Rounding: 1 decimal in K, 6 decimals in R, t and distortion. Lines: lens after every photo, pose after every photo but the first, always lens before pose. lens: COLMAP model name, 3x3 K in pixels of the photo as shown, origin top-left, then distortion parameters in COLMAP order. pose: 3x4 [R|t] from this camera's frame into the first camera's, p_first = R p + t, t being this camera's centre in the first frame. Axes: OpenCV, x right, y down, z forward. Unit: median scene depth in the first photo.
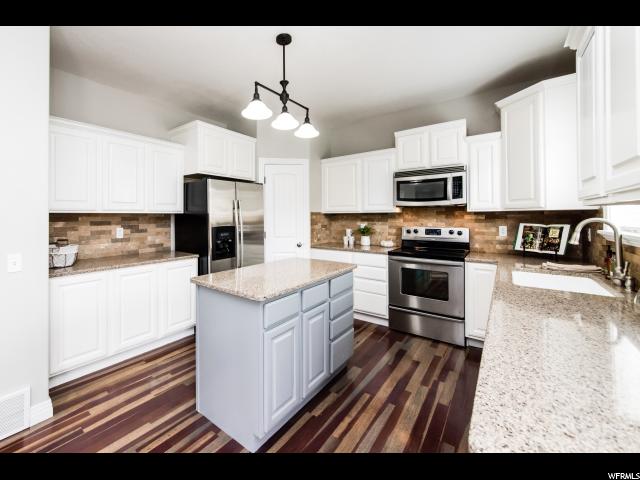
lens RADIAL K [[255.4, 0, 312.1], [0, 255.4, 215.8], [0, 0, 1]] dist [-0.002687, -0.000083]
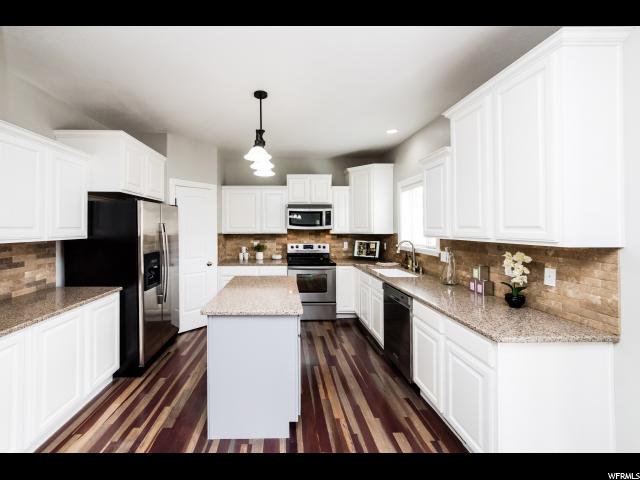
lens RADIAL K [[227.2, 0, 280.2], [0, 227.2, 226.1], [0, 0, 1]] dist [-0.000491, -0.000149]
pose [[0.803416, 0.008559, 0.595357, -0.441252], [-0.005225, 0.999960, -0.007325, -0.046784], [-0.595396, 0.002774, 0.803428, 0.058508]]
